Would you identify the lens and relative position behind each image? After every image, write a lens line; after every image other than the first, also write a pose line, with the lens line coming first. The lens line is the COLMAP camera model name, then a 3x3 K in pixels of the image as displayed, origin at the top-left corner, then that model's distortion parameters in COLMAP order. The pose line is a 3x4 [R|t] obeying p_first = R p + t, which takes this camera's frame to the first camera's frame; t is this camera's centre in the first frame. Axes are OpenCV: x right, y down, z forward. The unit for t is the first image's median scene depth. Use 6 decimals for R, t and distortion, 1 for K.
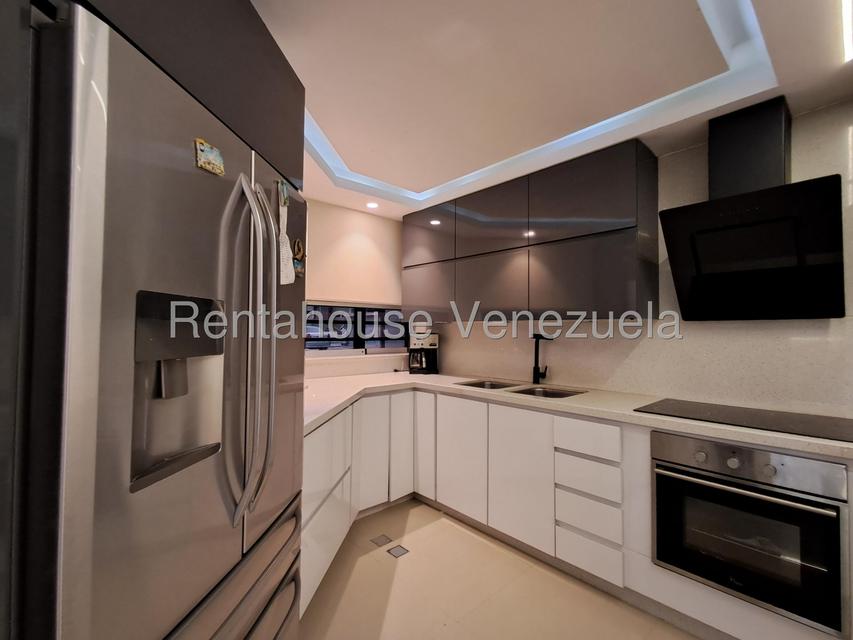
lens RADIAL K [[387.0, 0, 425.5], [0, 387.0, 320.4], [0, 0, 1]] dist [0.008563, 0.003173]
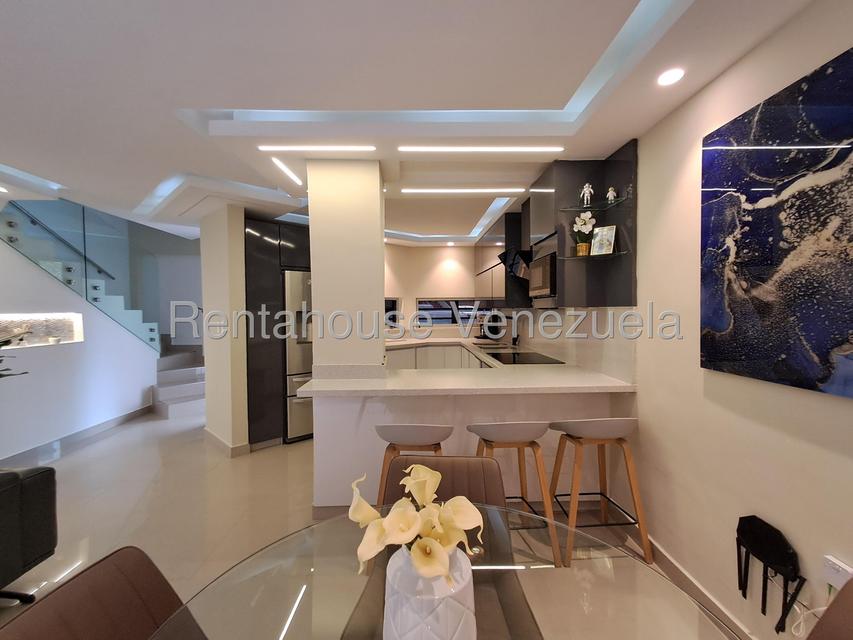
lens RADIAL K [[387.0, 0, 424.5], [0, 387.0, 322.5], [0, 0, 1]] dist [0.008563, 0.003173]
pose [[0.757820, 0.007743, -0.652418, 1.360506], [0.035836, 0.997926, 0.053469, -0.046175], [0.651479, -0.063900, 0.755971, -0.654707]]
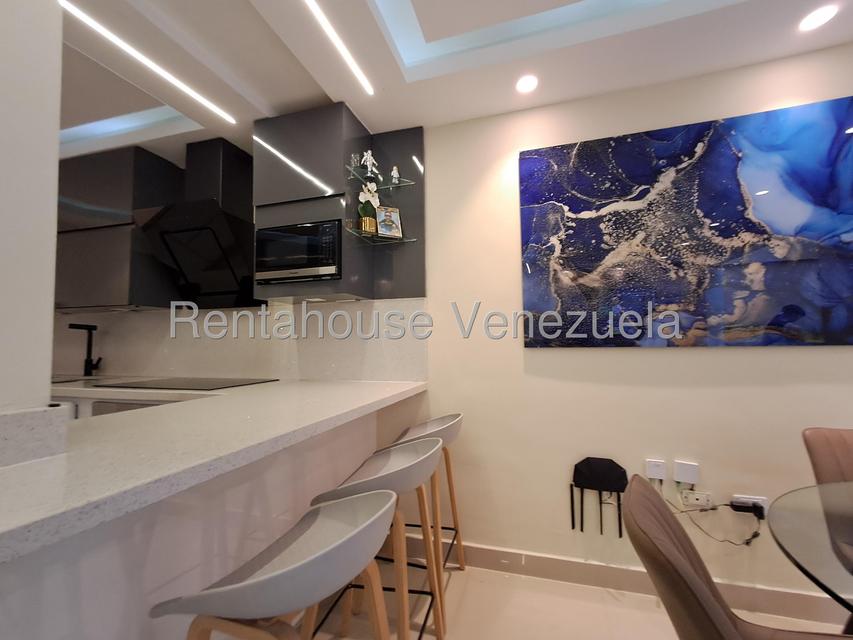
lens RADIAL K [[387.0, 0, 426.4], [0, 387.0, 321.5], [0, 0, 1]] dist [0.008563, 0.003173]
pose [[0.858930, 0.014594, 0.511885, 0.637814], [0.001259, 0.999531, -0.030609, 0.072139], [-0.512091, 0.026936, 0.858508, -0.349453]]
